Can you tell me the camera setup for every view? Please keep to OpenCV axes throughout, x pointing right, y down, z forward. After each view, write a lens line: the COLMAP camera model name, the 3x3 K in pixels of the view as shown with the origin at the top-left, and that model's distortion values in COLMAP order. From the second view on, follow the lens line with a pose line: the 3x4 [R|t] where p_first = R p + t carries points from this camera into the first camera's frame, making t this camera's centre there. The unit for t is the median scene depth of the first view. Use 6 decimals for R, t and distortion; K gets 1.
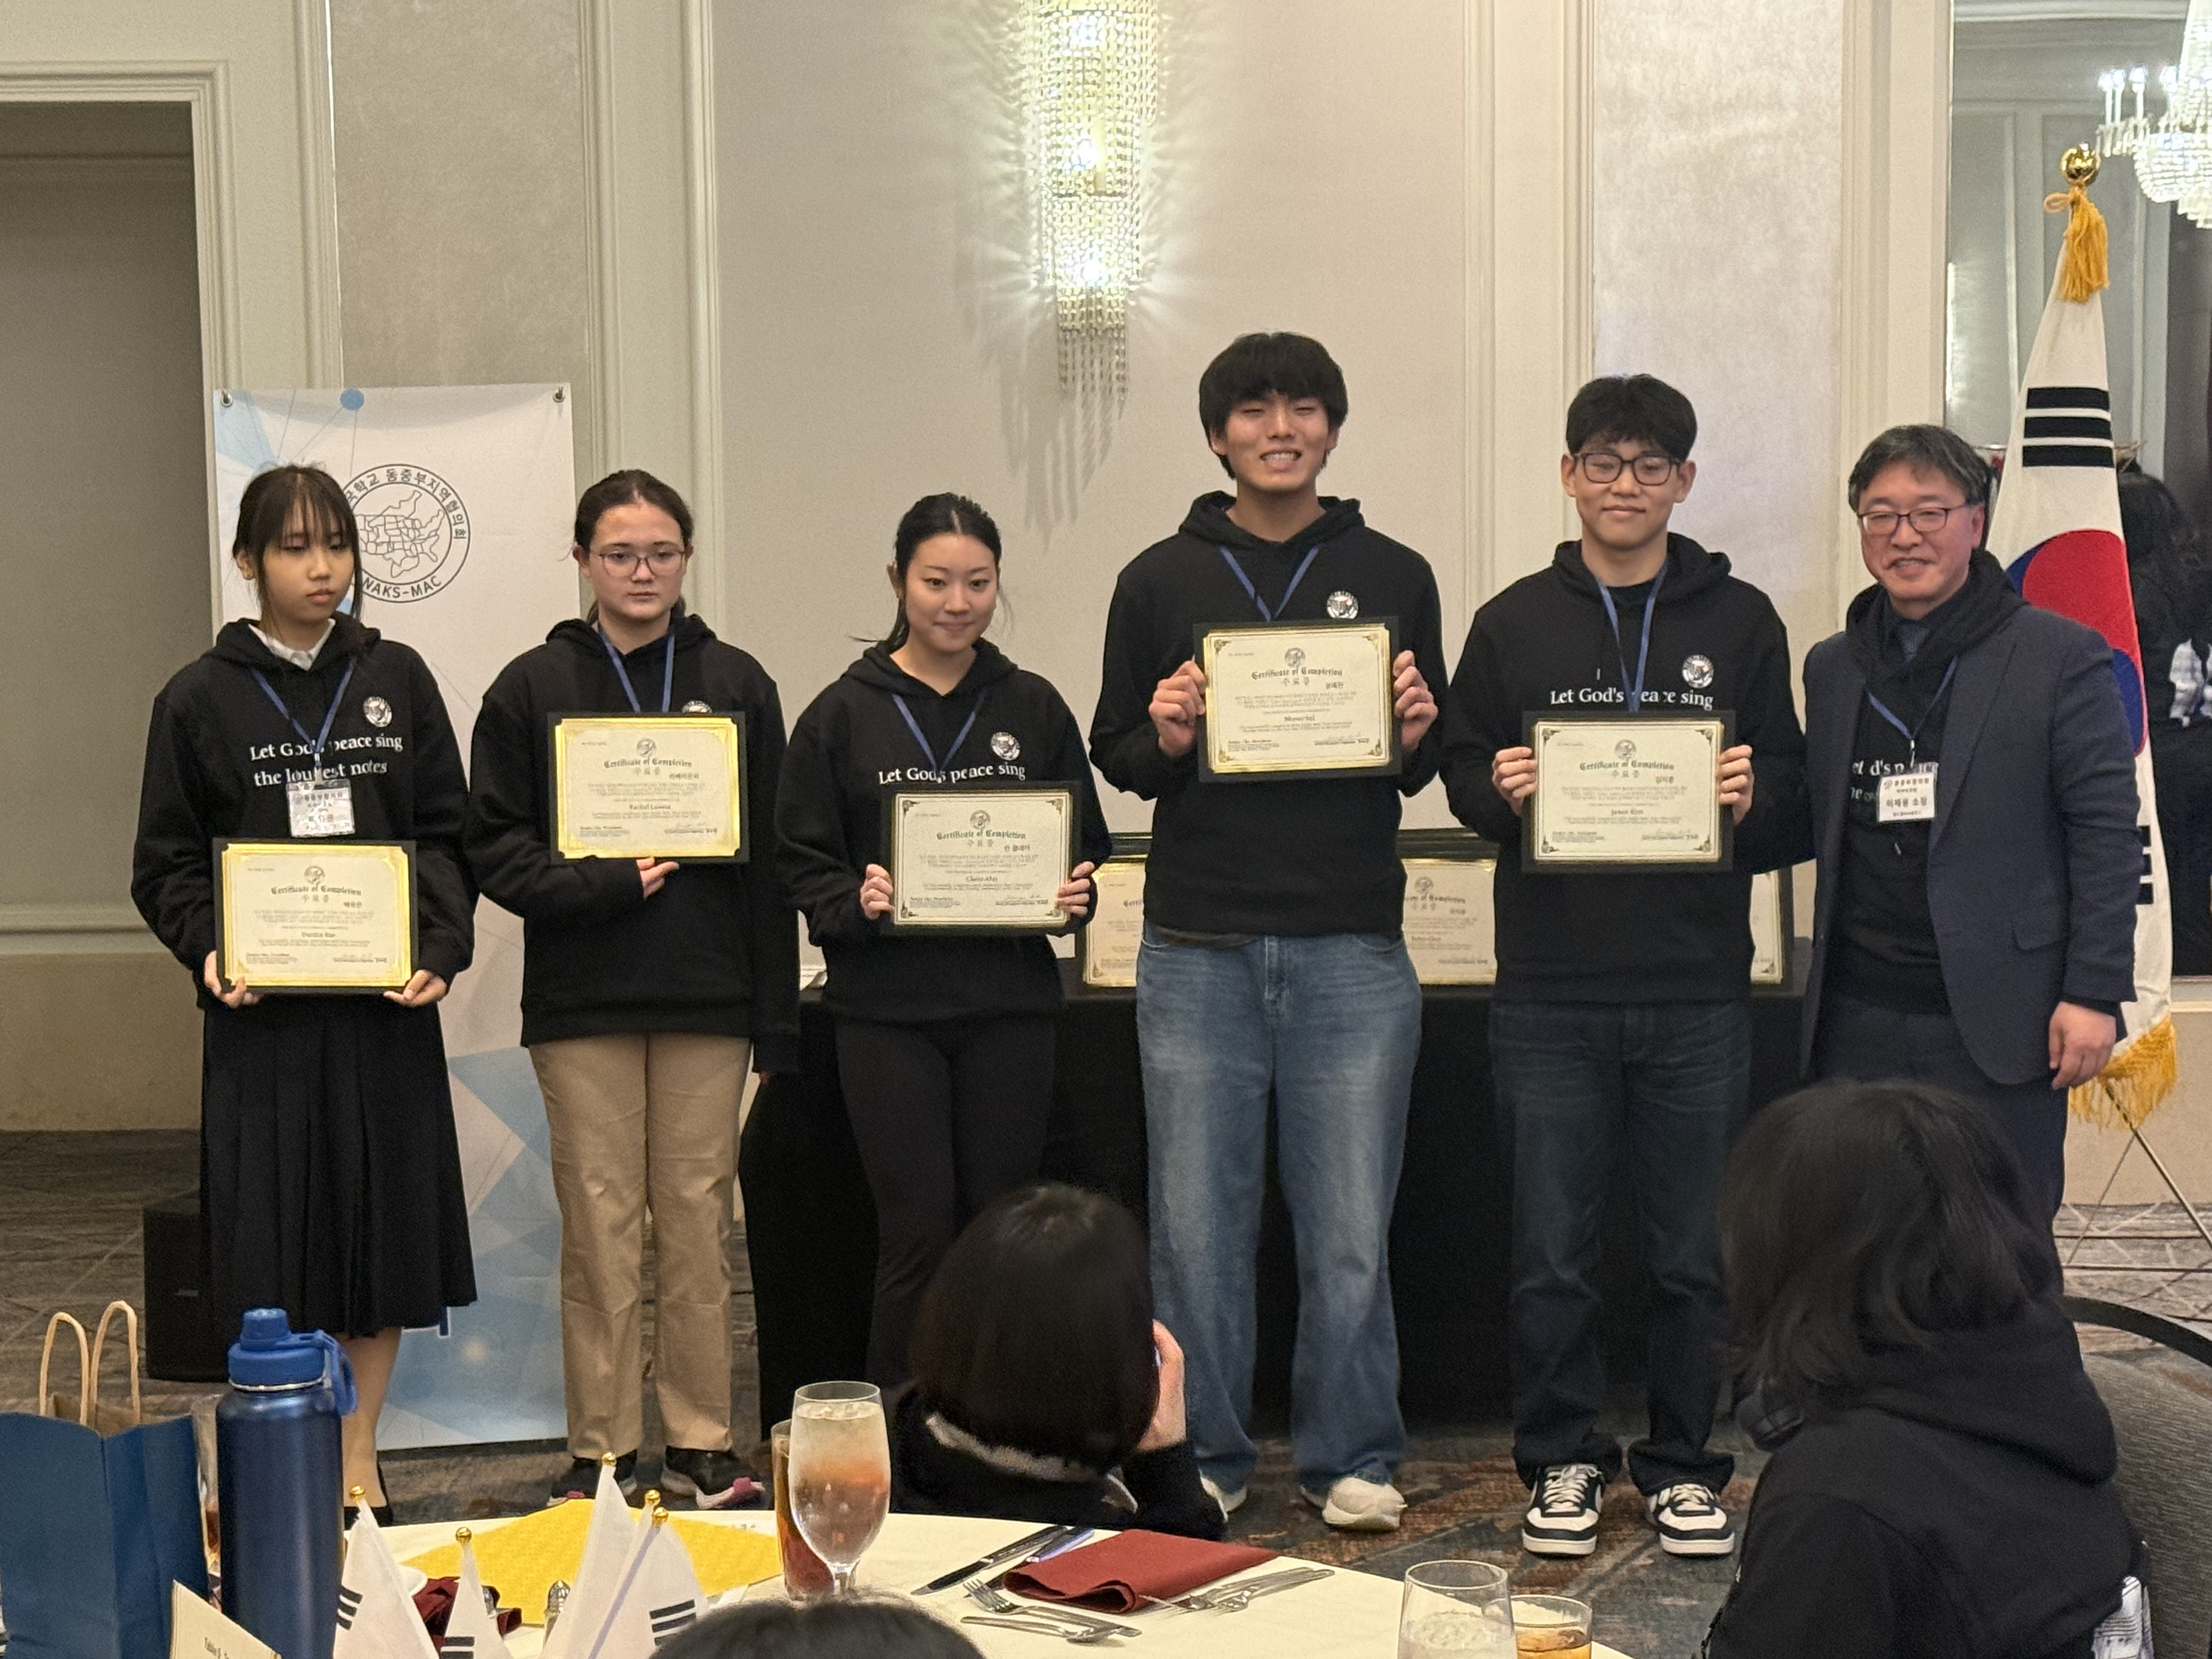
lens RADIAL K [[4182.8, 0, 1106.0], [0, 4182.8, 829.5], [0, 0, 1]] dist [0.080412, 0.014494]
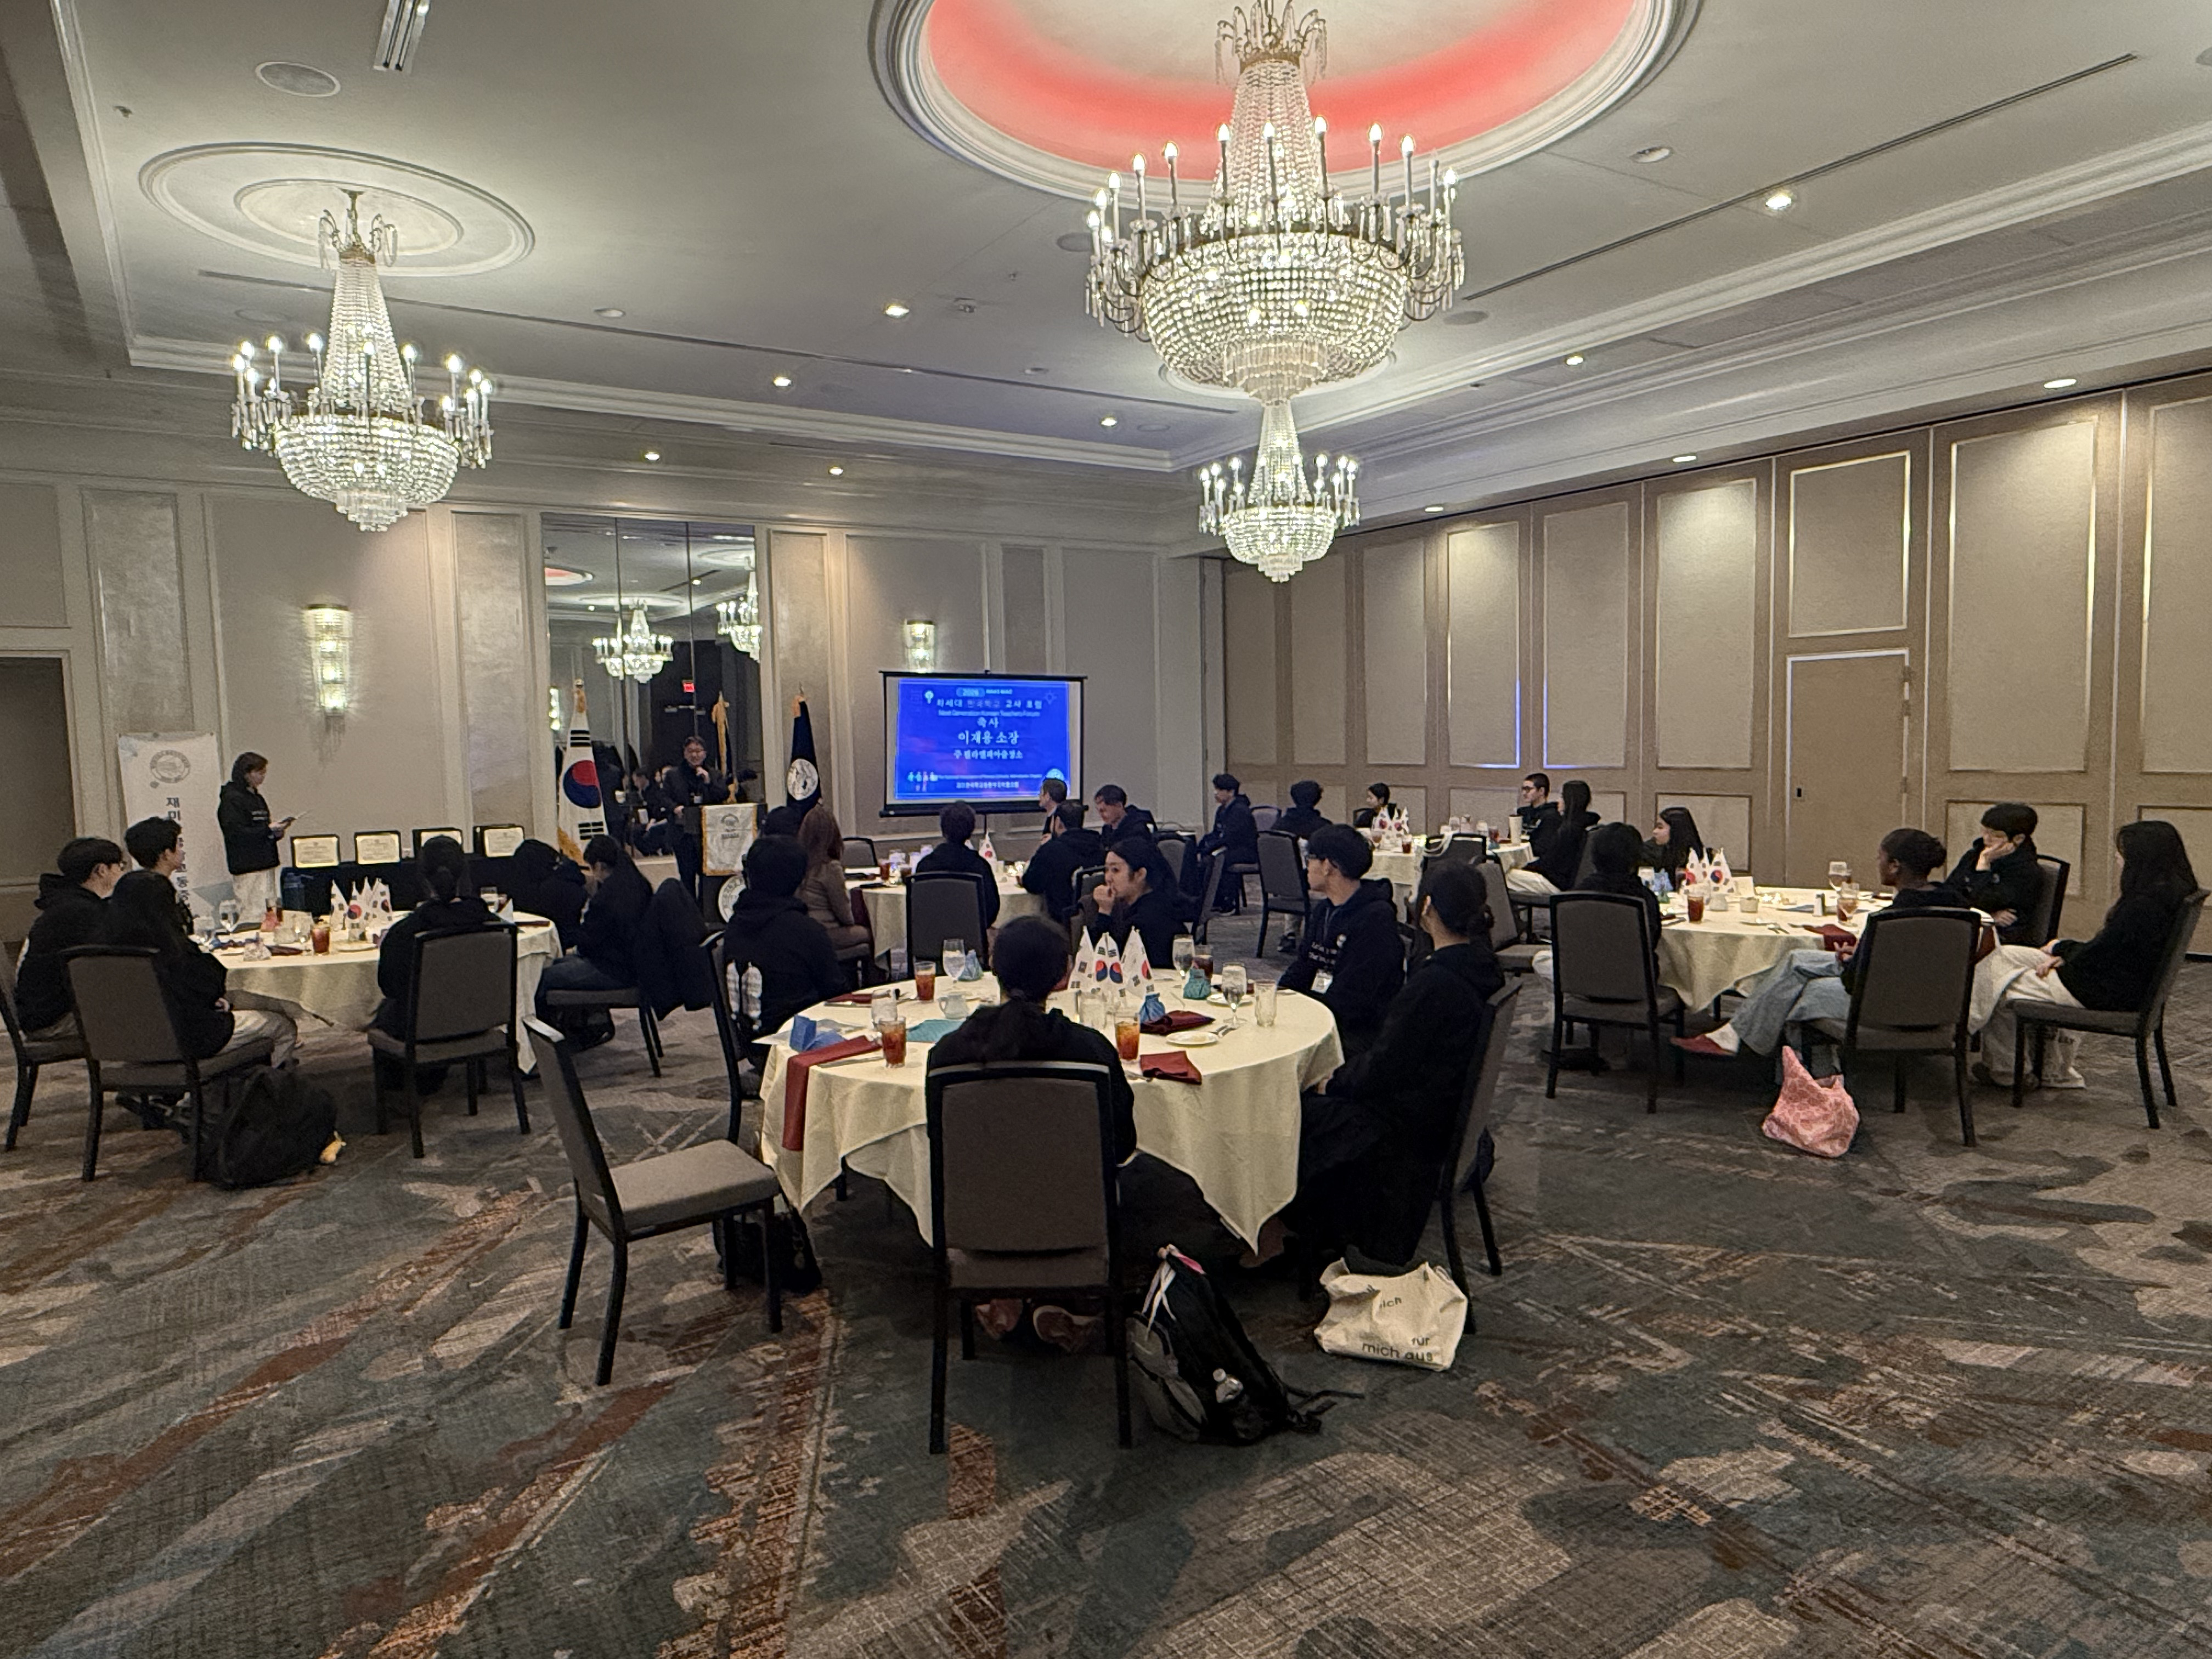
lens RADIAL K [[1343.0, 0, 1106.0], [0, 1343.0, 829.5], [0, 0, 1]] dist [0.001139, -0.000504]
pose [[0.836392, -0.044611, 0.546314, -0.097347], [0.056160, 0.998412, -0.004451, 0.043776], [-0.545248, 0.034404, 0.837569, -0.545152]]
